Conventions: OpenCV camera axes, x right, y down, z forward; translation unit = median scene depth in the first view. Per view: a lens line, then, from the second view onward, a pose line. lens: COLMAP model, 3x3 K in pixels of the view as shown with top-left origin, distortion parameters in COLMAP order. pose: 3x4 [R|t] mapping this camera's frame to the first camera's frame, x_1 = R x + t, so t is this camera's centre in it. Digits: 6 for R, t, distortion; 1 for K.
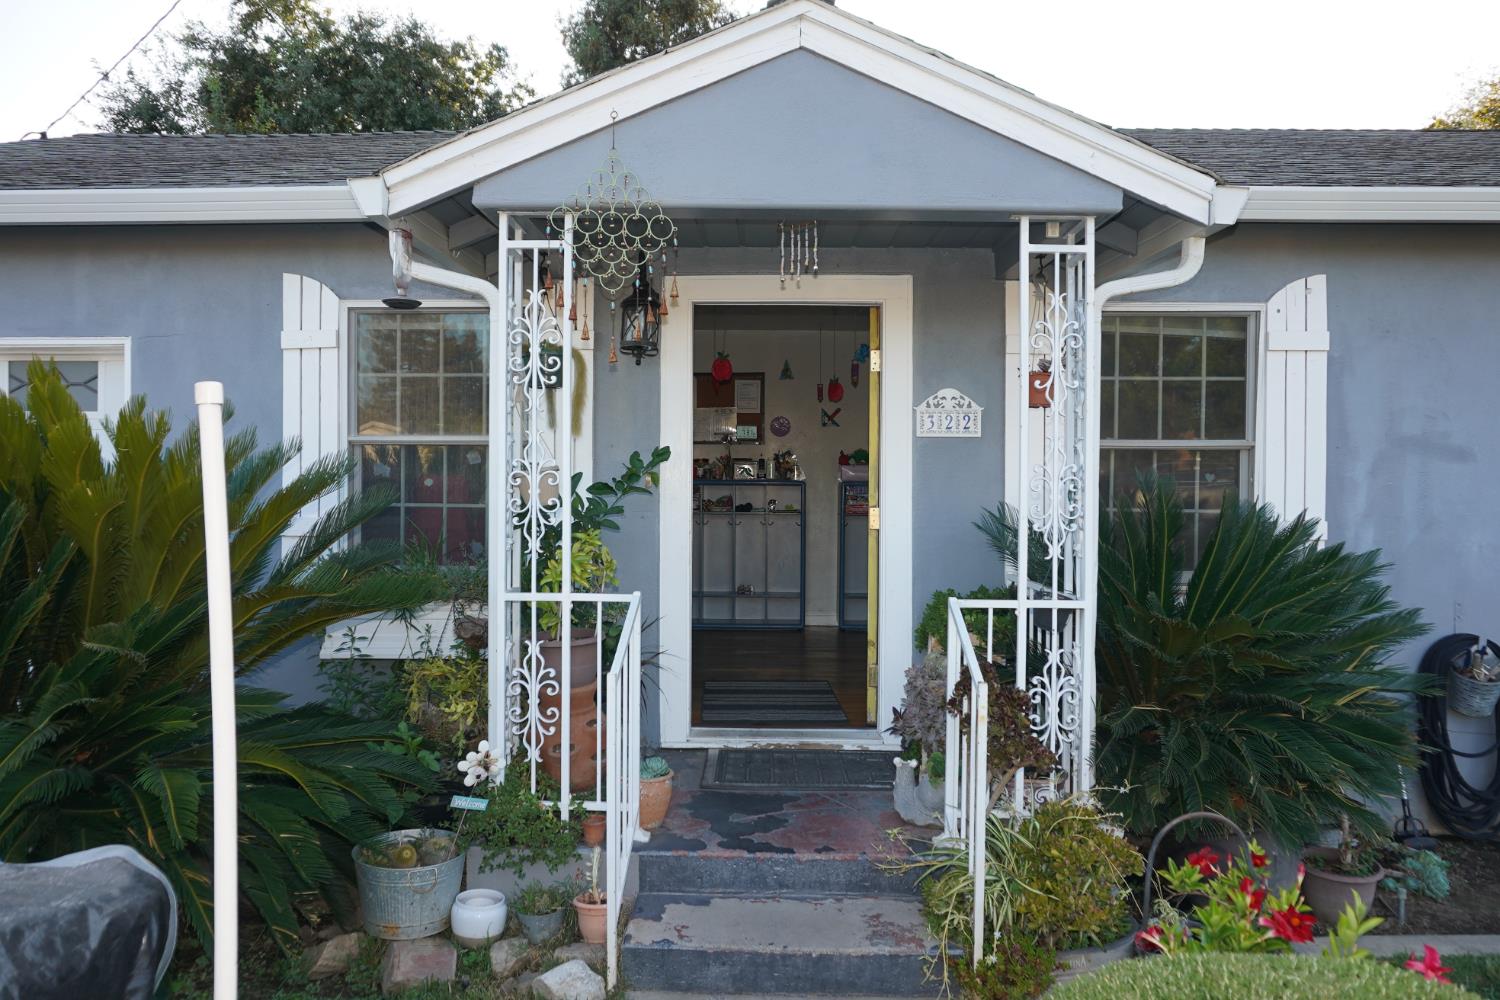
lens RADIAL K [[1008.9, 0, 758.0], [0, 1008.9, 507.0], [0, 0, 1]] dist [-0.049122, 0.050088]
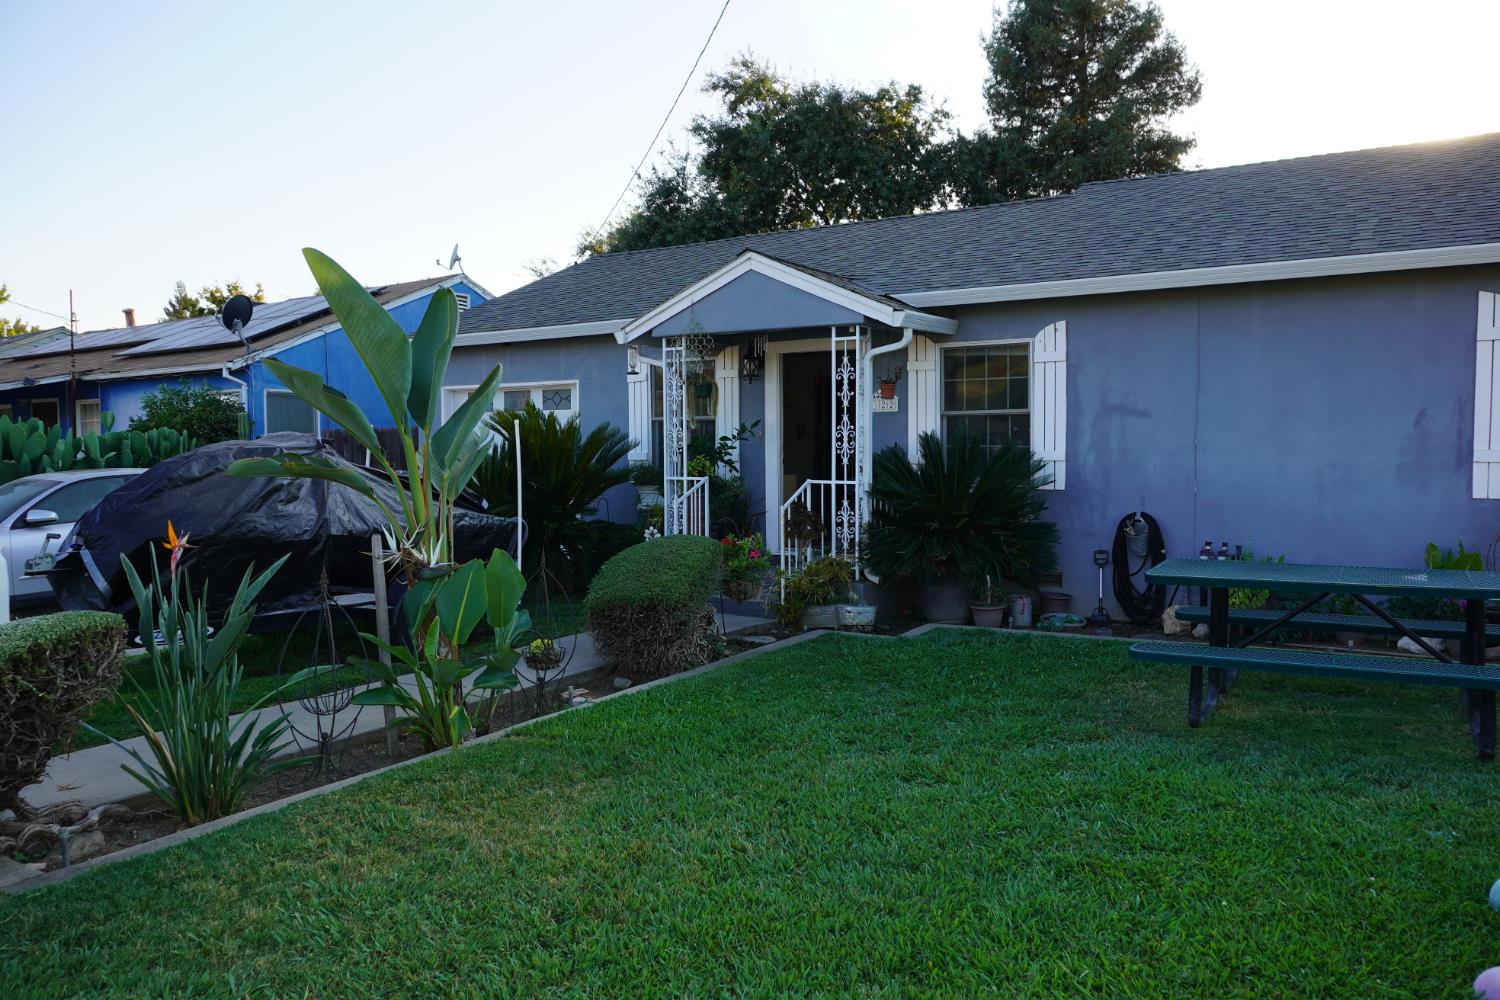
lens RADIAL K [[1008.9, 0, 742.3], [0, 1008.9, 497.7], [0, 0, 1]] dist [-0.049122, 0.050088]
pose [[0.862696, 0.016018, -0.505469, 0.242686], [-0.001524, 0.999576, 0.029076, 0.011679], [0.505720, -0.024314, 0.862355, -0.231962]]
